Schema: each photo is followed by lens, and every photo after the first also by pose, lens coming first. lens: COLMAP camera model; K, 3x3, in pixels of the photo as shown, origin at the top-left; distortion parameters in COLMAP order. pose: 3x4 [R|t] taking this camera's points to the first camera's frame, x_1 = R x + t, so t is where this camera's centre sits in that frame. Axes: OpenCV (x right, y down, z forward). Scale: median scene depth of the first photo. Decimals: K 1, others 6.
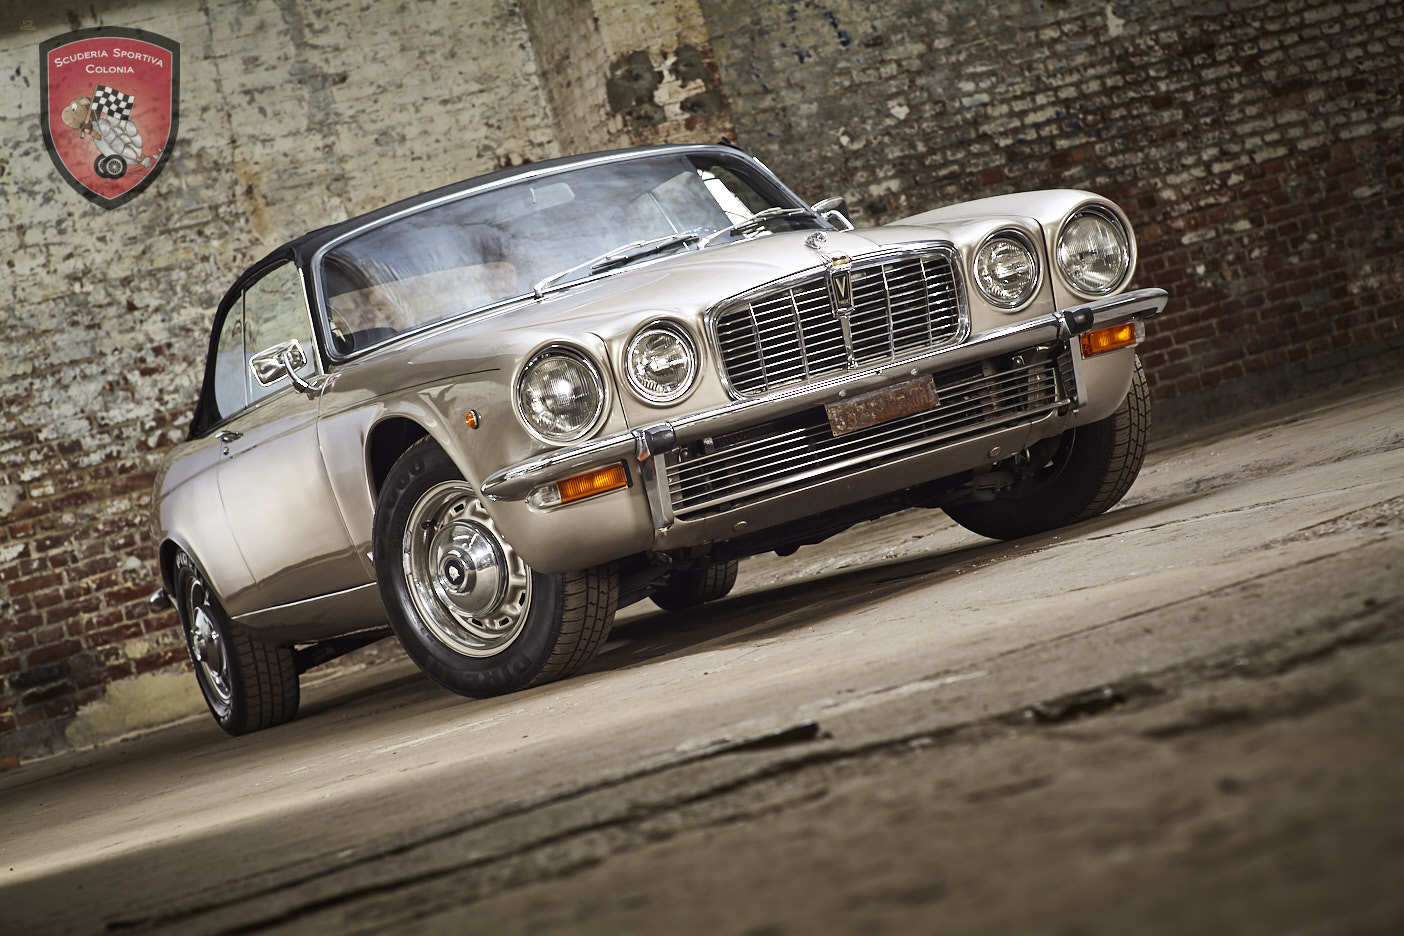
lens RADIAL K [[3331.2, 0, 702.0], [0, 3331.2, 468.0], [0, 0, 1]] dist [0.088428, -0.864288]
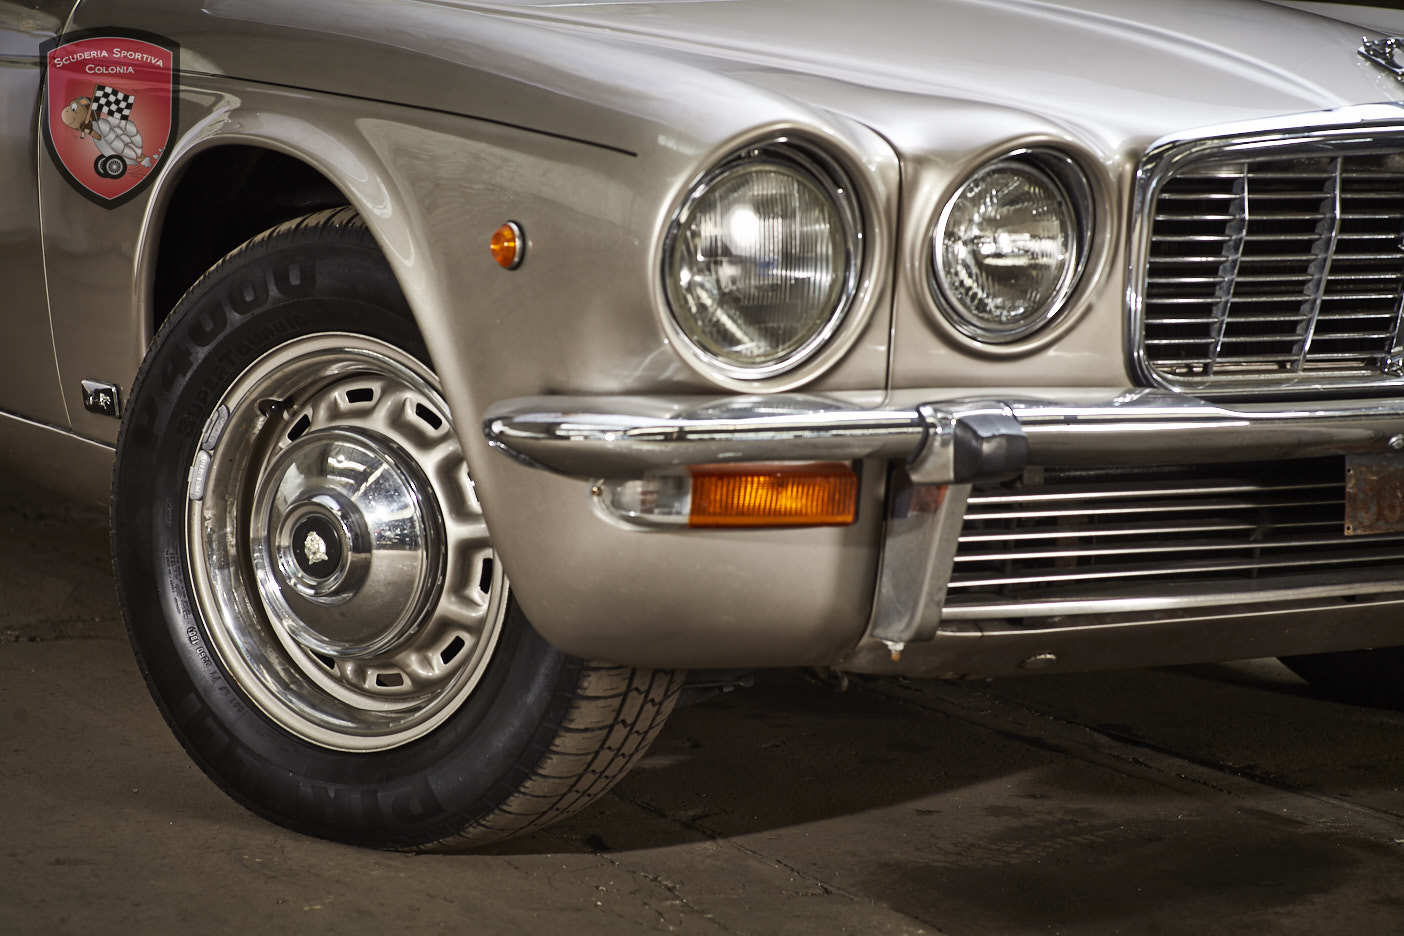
lens RADIAL K [[3502.0, 0, 702.0], [0, 3502.0, 468.0], [0, 0, 1]] dist [0.074578, -1.257290]
pose [[0.947447, 0.272971, 0.166824, -0.054114], [-0.288574, 0.954328, 0.077355, -0.013787], [-0.138089, -0.121431, 0.982948, 0.287564]]
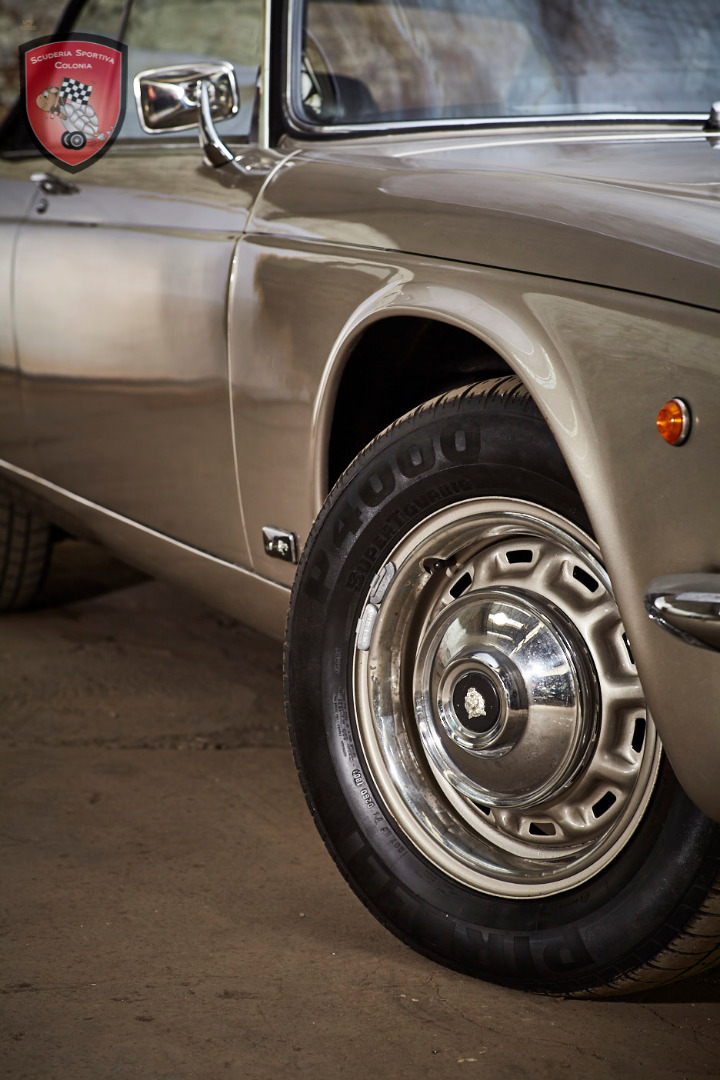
lens RADIAL K [[2693.8, 0, 360.0], [0, 2693.8, 540.0], [0, 0, 1]] dist [0.074578, -1.257290]
pose [[0.955934, 0.292393, 0.026378, -0.054020], [-0.293432, 0.948731, 0.117501, -0.013681], [0.009331, -0.120064, 0.992722, 0.334279]]
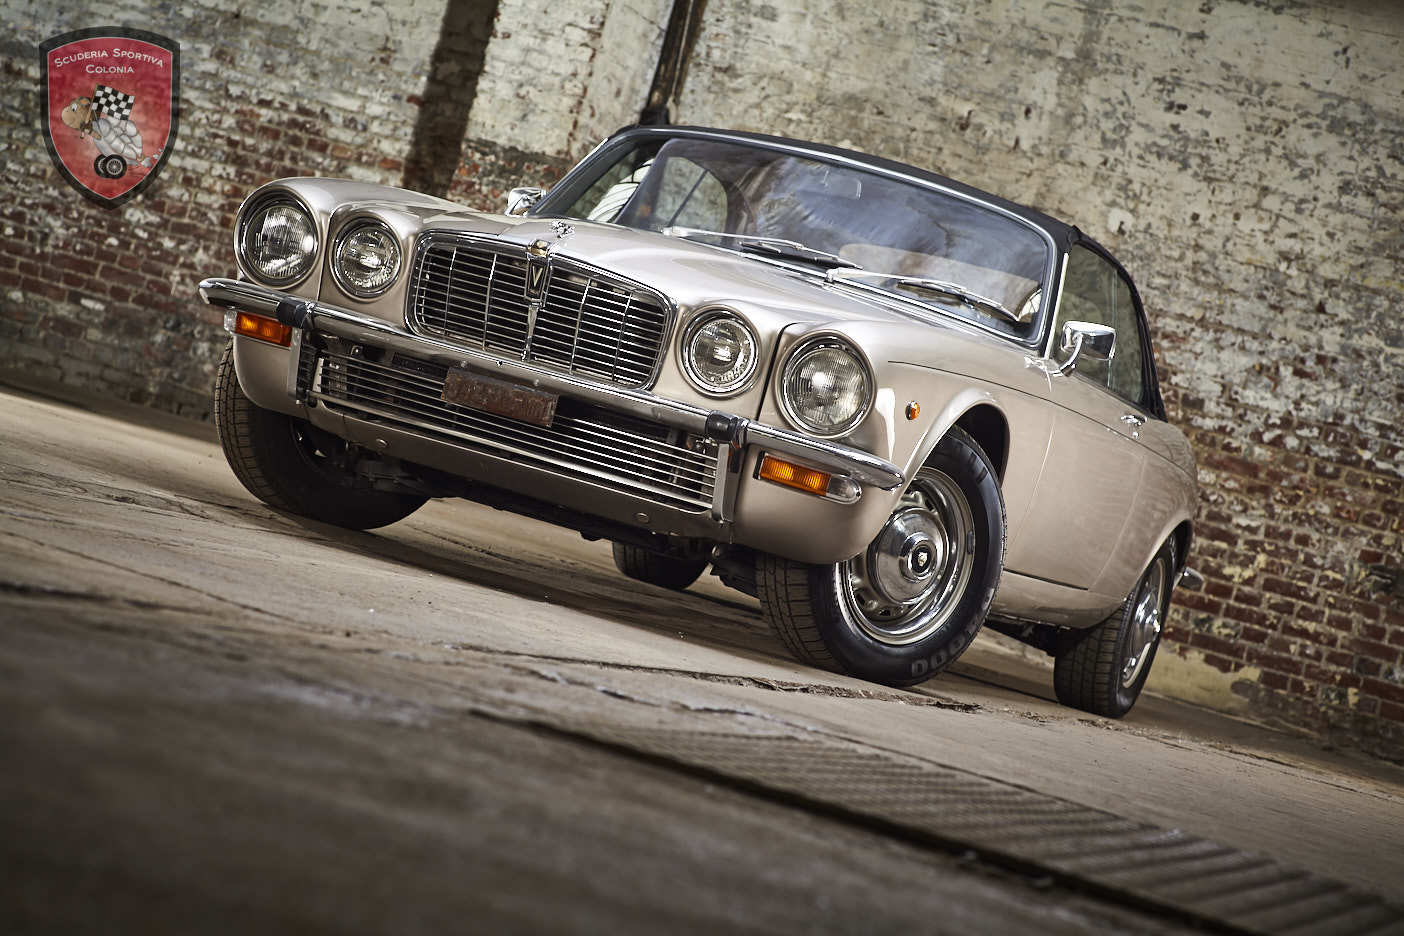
lens RADIAL K [[3331.2, 0, 702.0], [0, 3331.2, 468.0], [0, 0, 1]] dist [0.088428, -0.864288]
pose [[0.632170, 0.456276, -0.626237, 0.354167], [-0.453866, 0.873114, 0.177984, -0.100158], [0.627986, 0.171711, 0.759044, 0.145724]]
